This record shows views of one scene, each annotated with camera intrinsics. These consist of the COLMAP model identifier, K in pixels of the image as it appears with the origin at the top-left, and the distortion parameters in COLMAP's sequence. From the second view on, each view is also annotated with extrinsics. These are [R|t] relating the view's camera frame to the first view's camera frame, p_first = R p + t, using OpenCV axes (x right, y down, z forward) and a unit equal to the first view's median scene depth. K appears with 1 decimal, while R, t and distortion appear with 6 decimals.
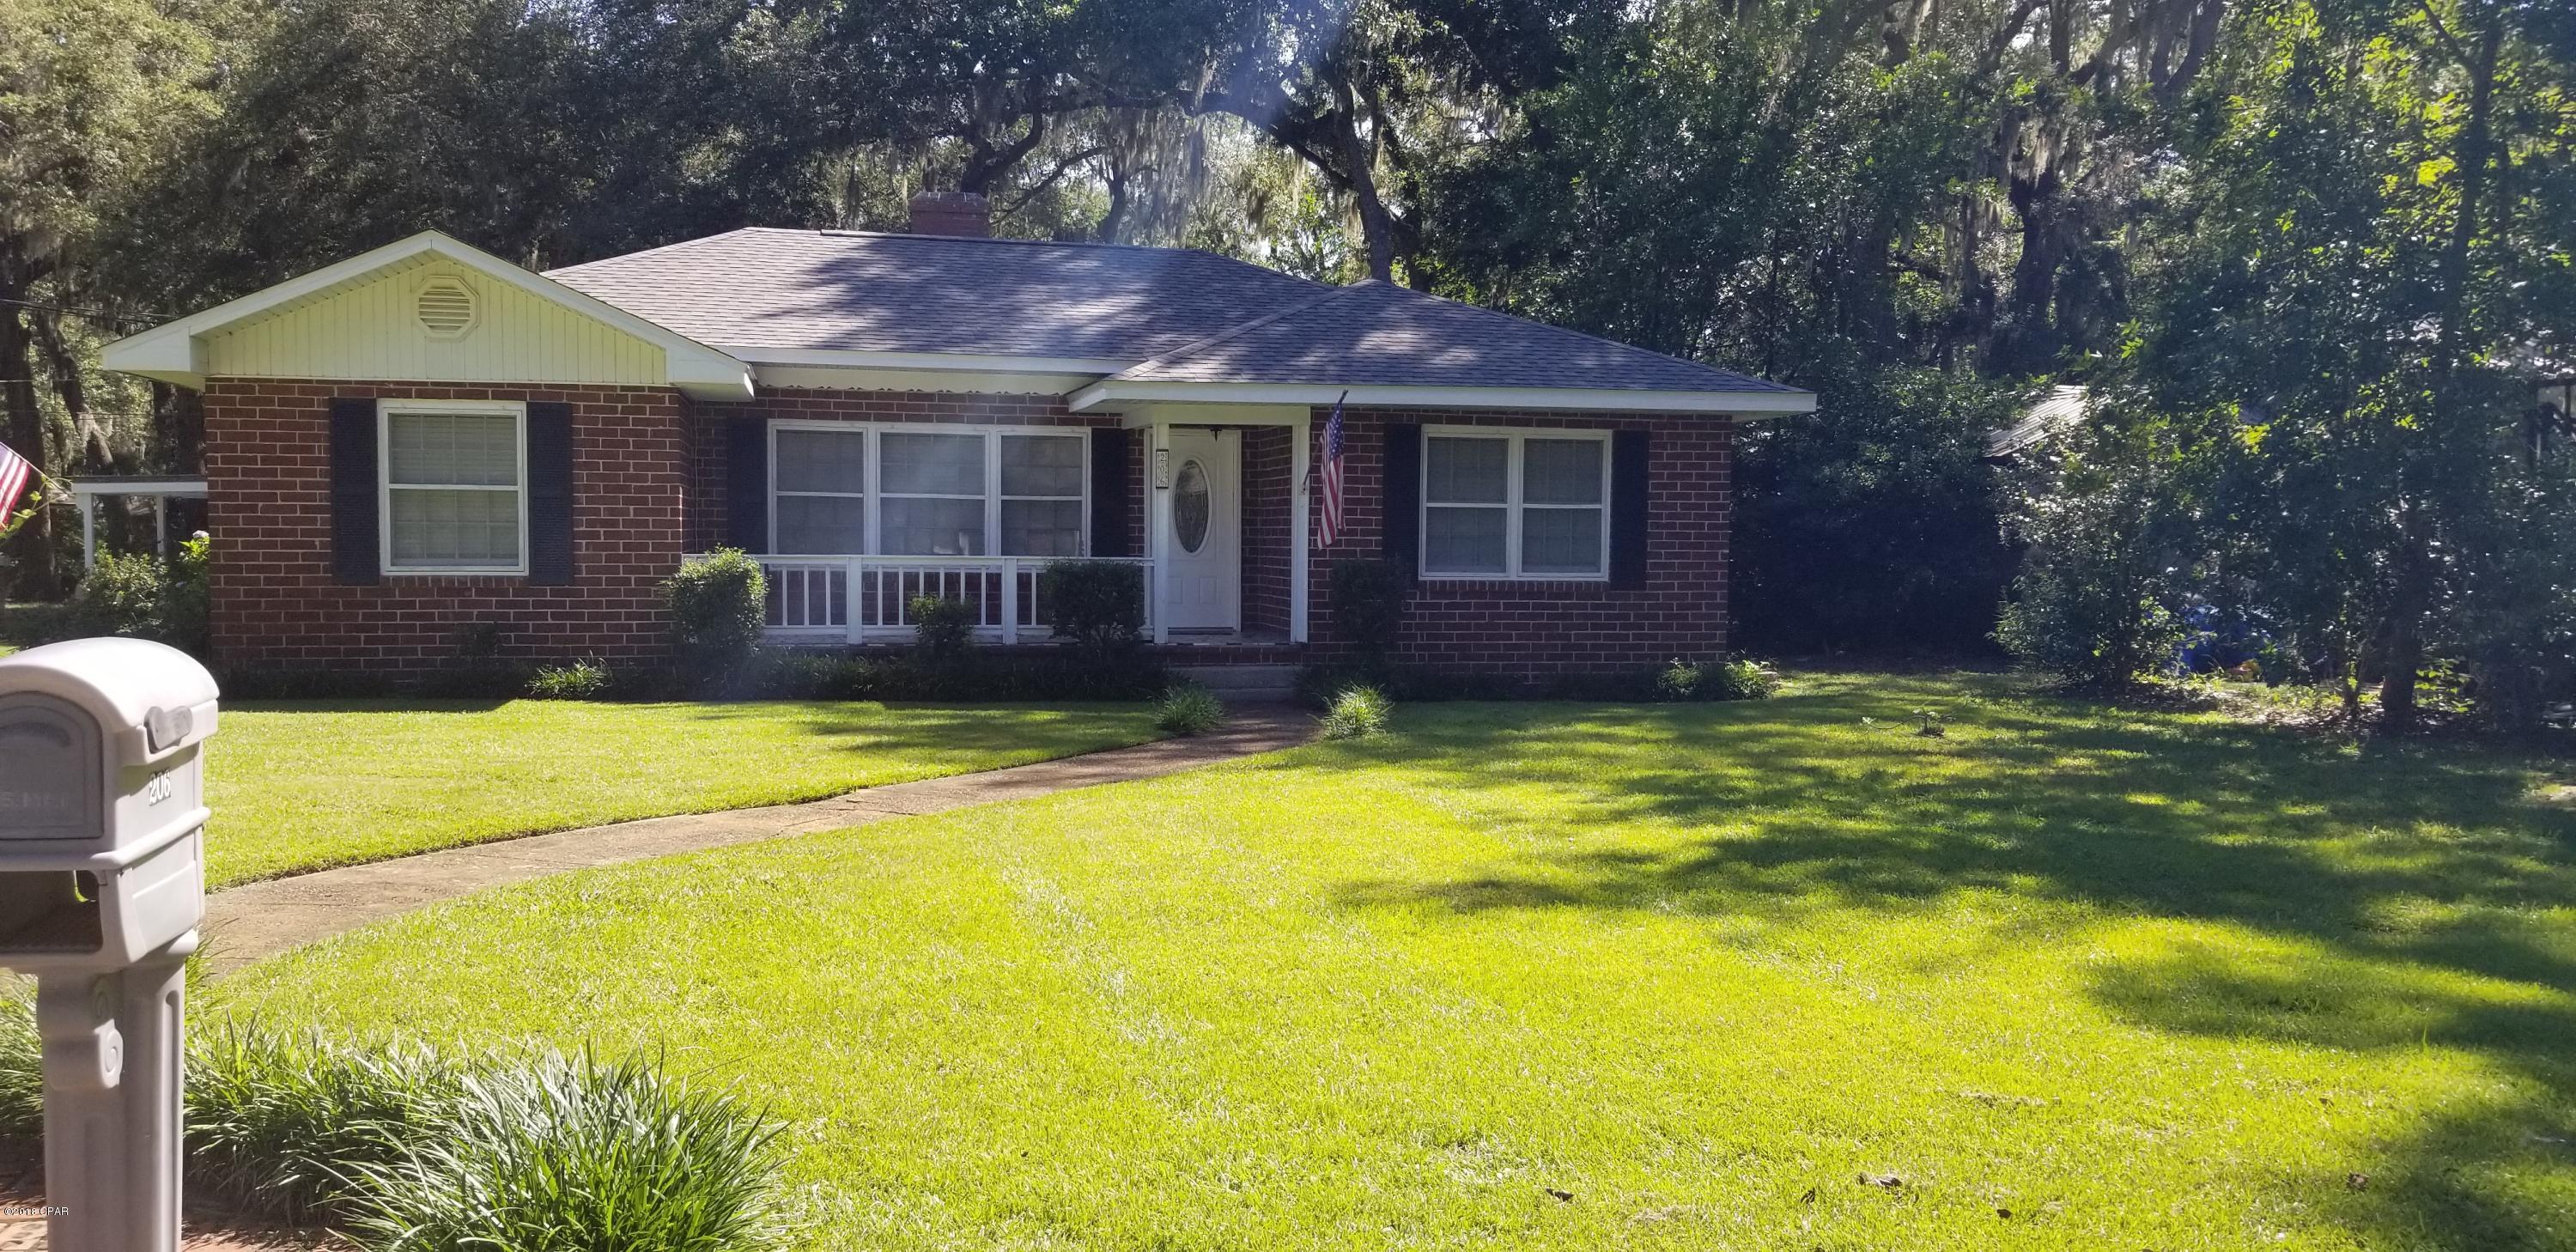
lens RADIAL K [[2150.4, 0, 1354.5], [0, 2150.4, 632.9], [0, 0, 1]] dist [0.064606, -0.213144]
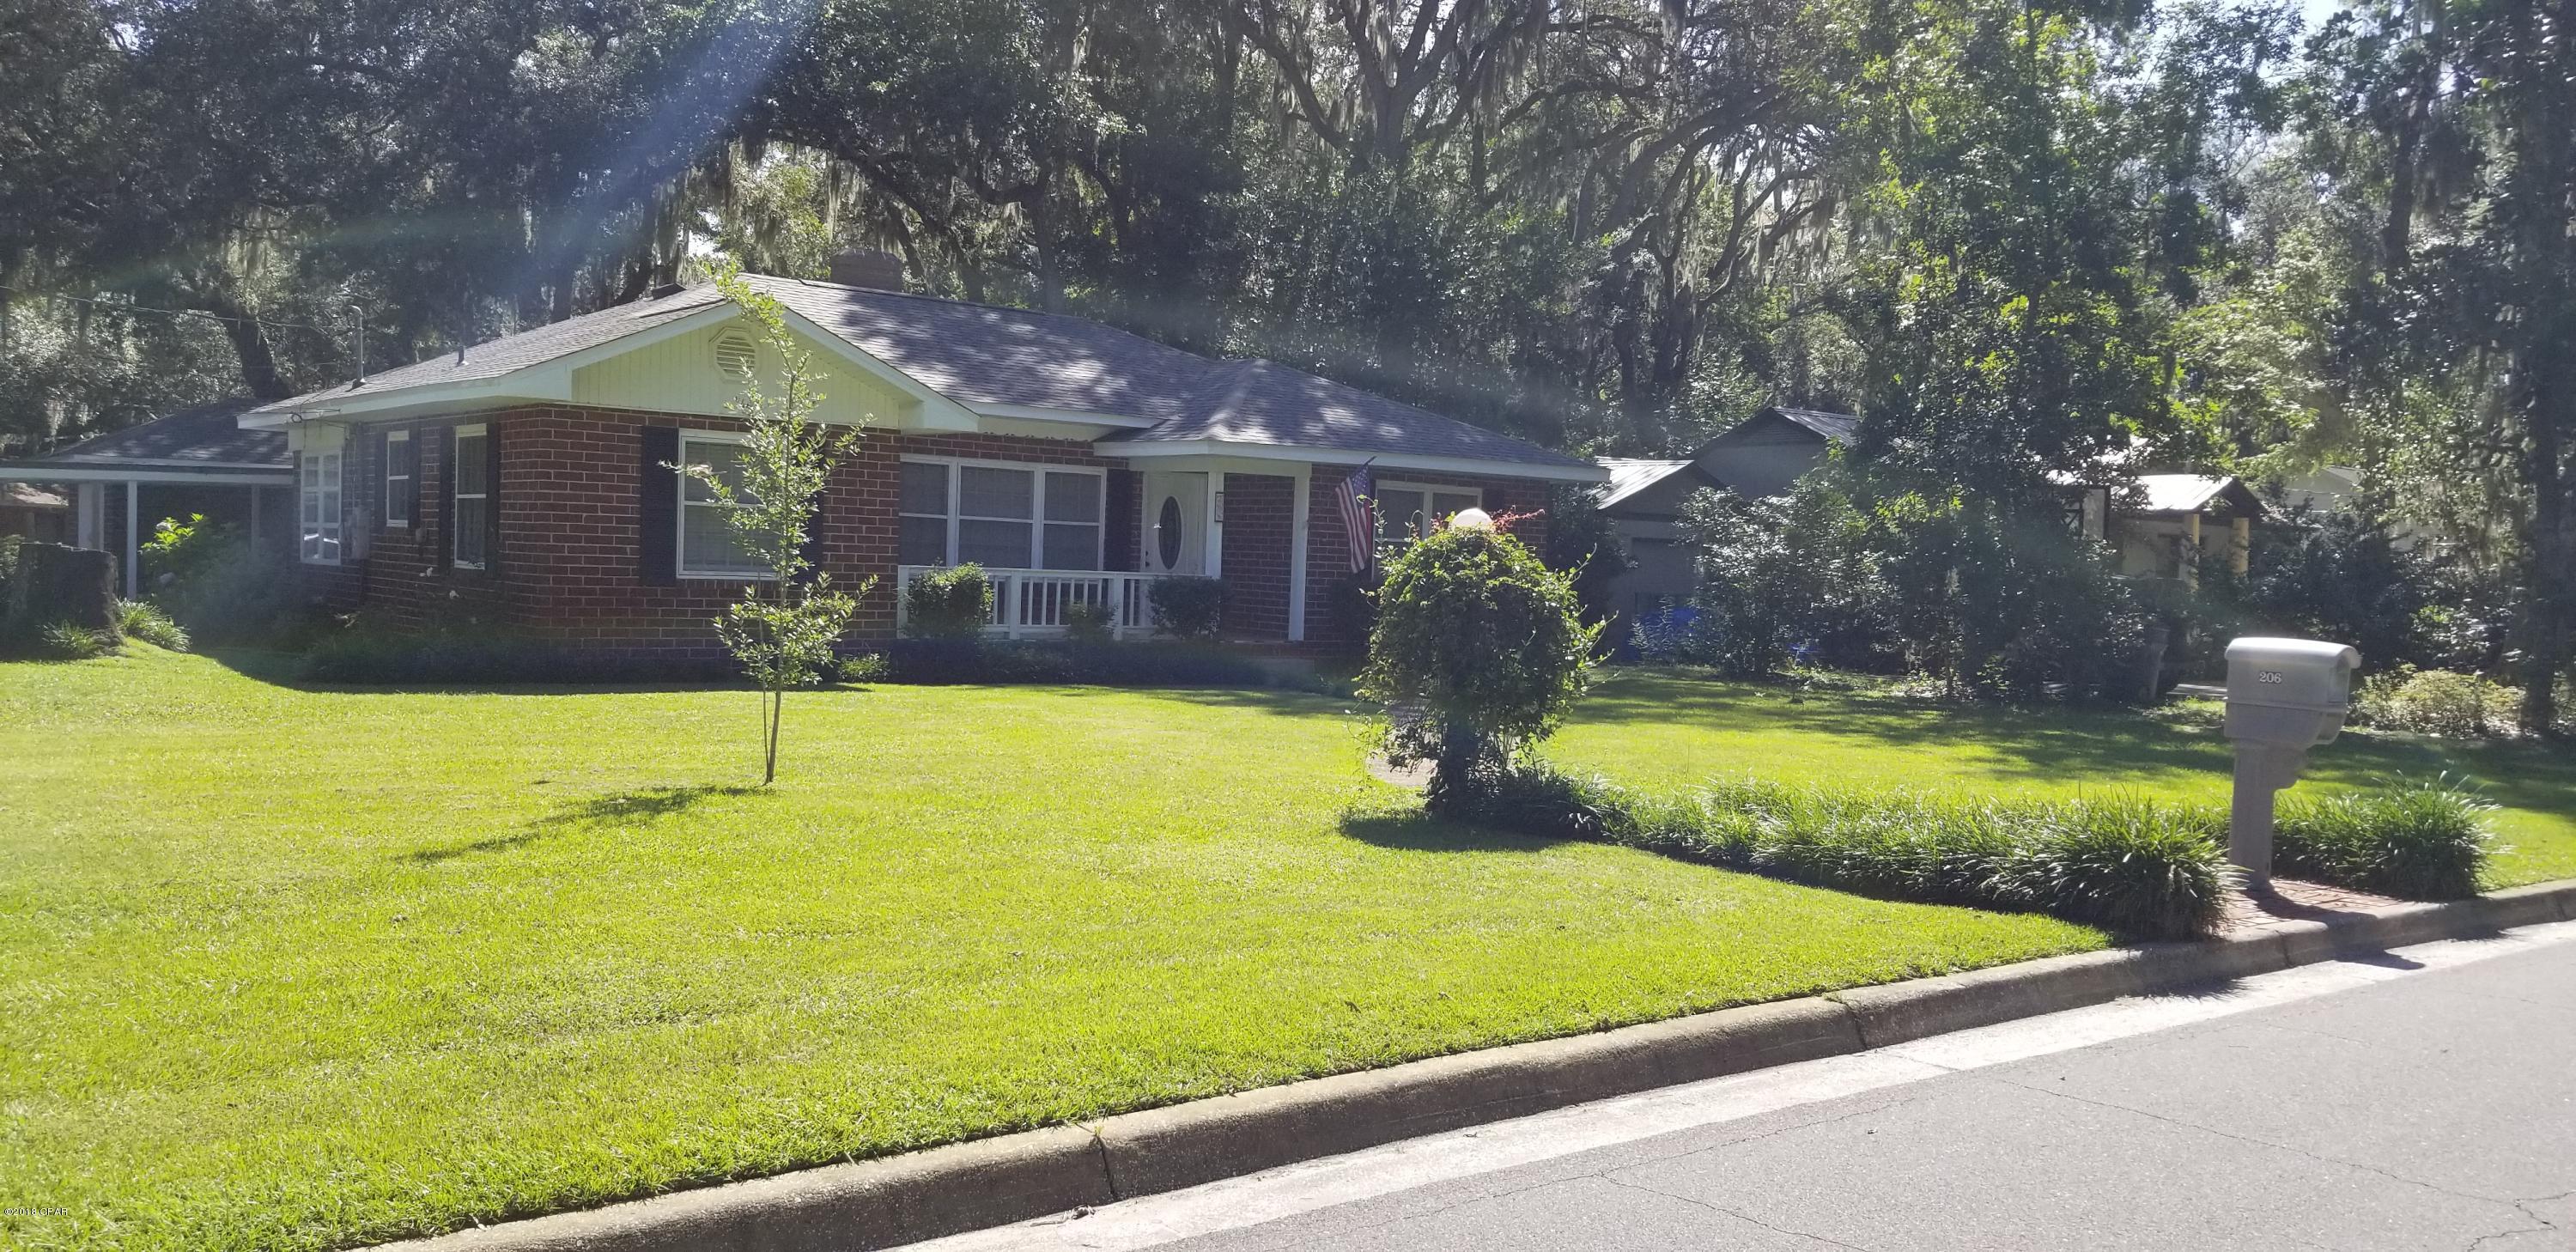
lens RADIAL K [[2150.4, 0, 1354.5], [0, 2150.4, 632.9], [0, 0, 1]] dist [0.064606, -0.213144]
pose [[0.890838, 0.009472, 0.454222, -0.585585], [-0.010524, 0.999945, -0.000212, -0.000322], [-0.454199, -0.004591, 0.890888, -0.195500]]
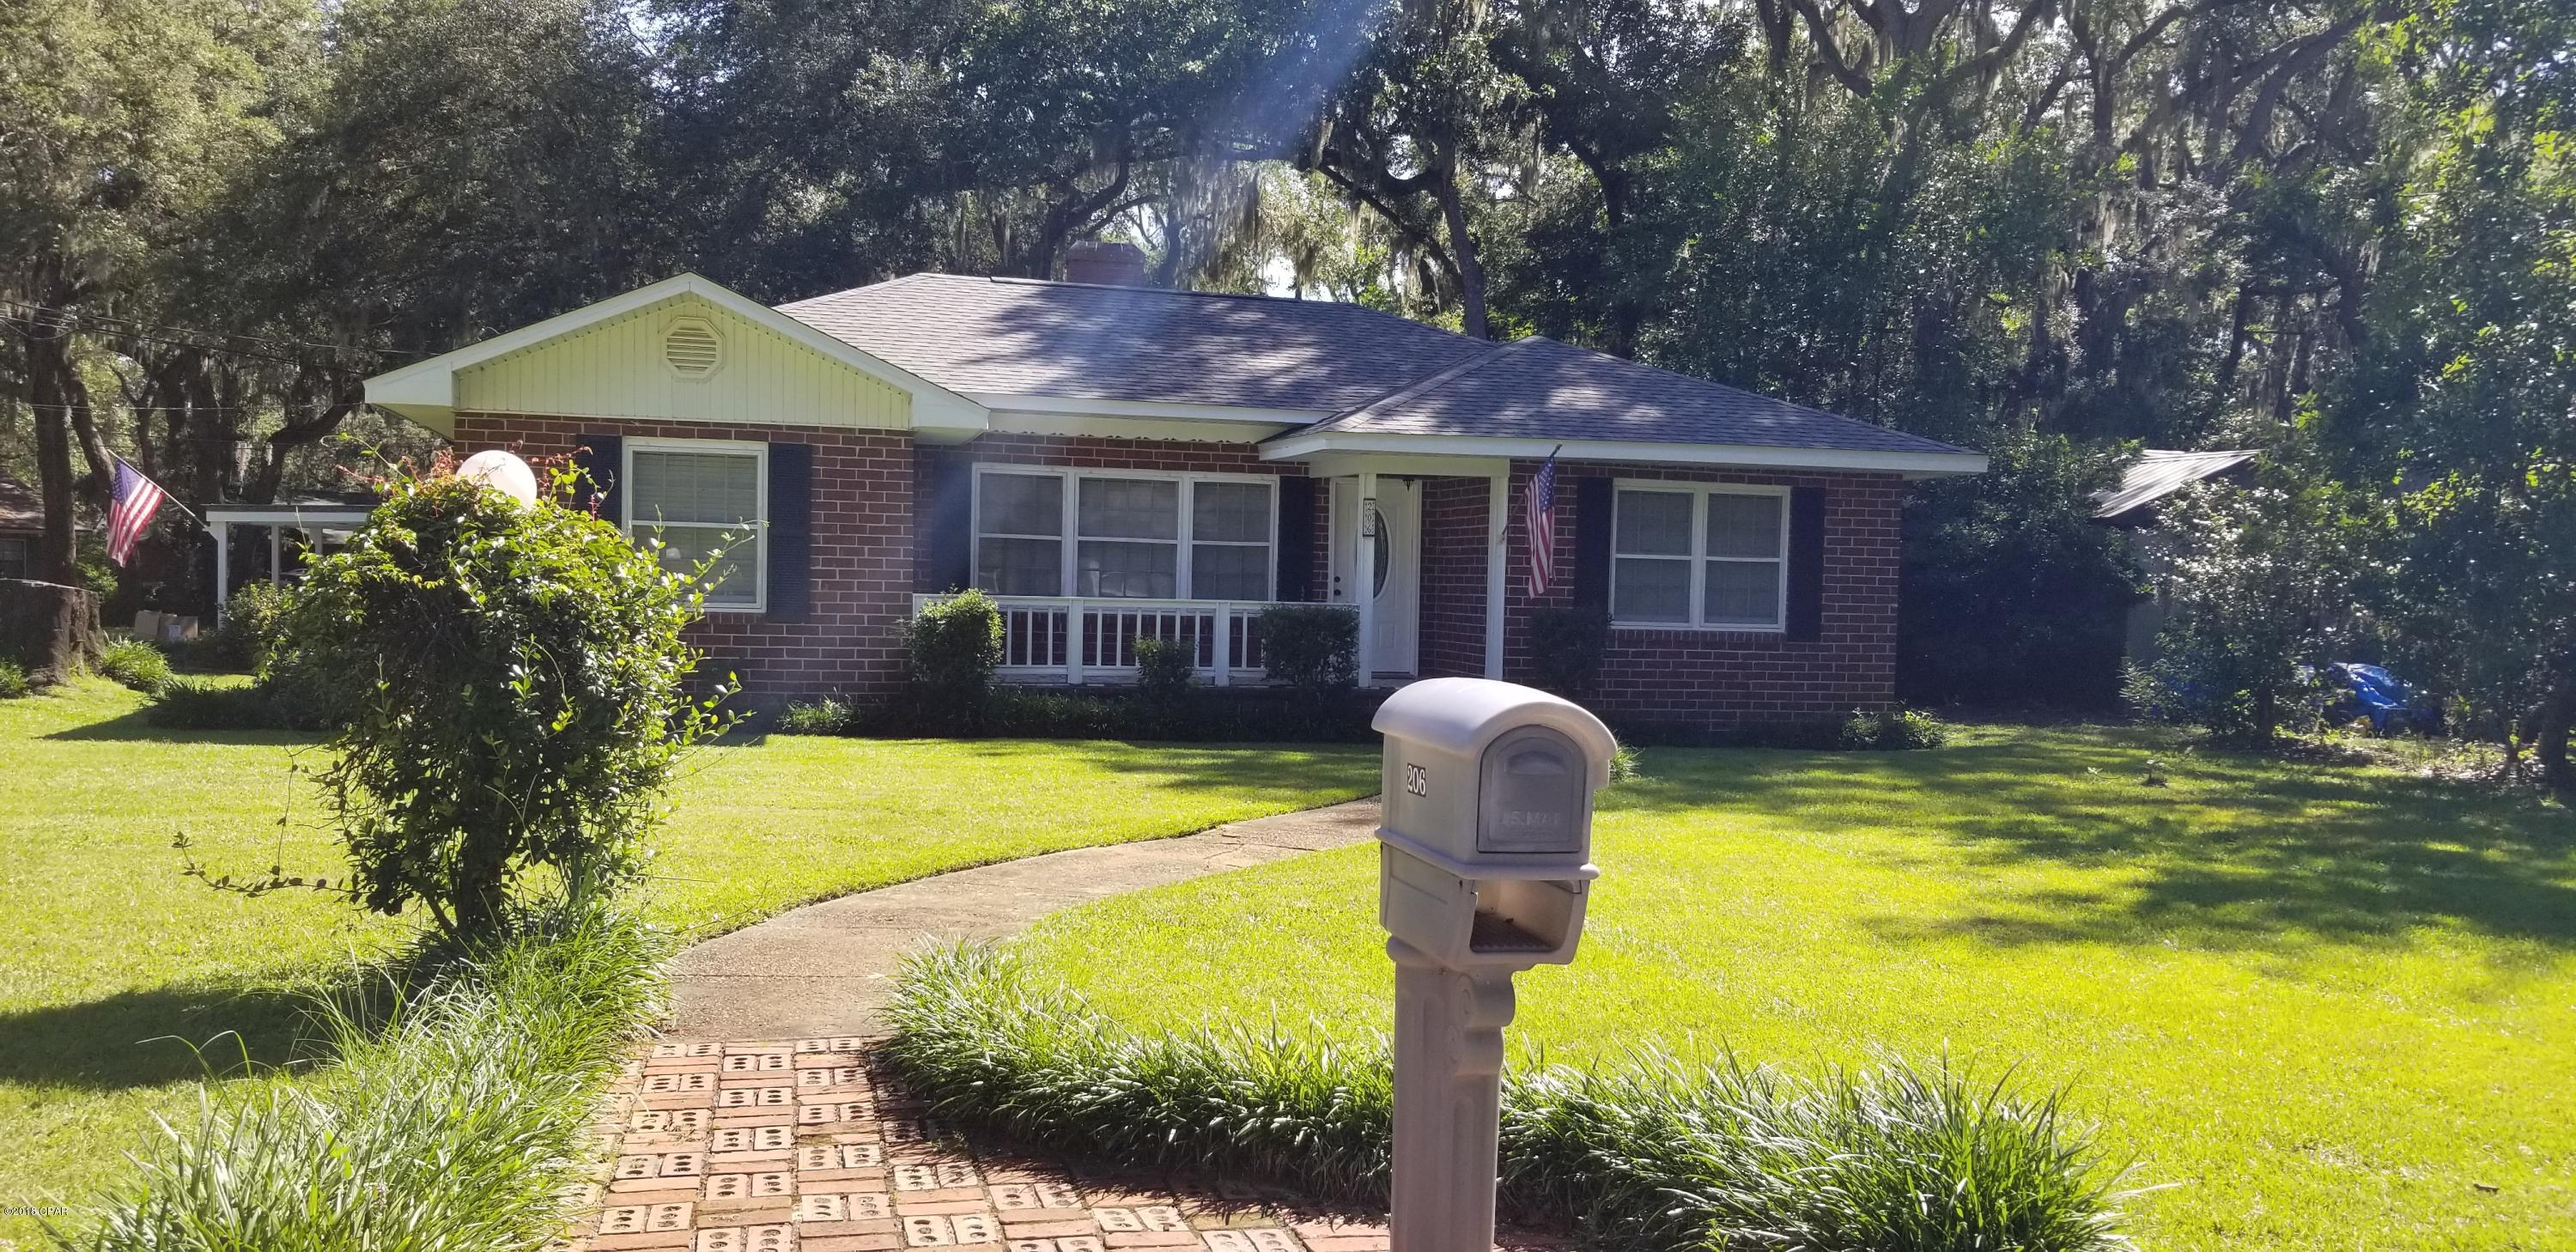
lens RADIAL K [[2150.4, 0, 1354.5], [0, 2150.4, 632.9], [0, 0, 1]] dist [0.064606, -0.213144]
pose [[0.998997, 0.014213, 0.042473, -0.133954], [-0.013325, 0.999688, -0.021128, 0.000745], [-0.042760, 0.020541, 0.998874, -0.025330]]
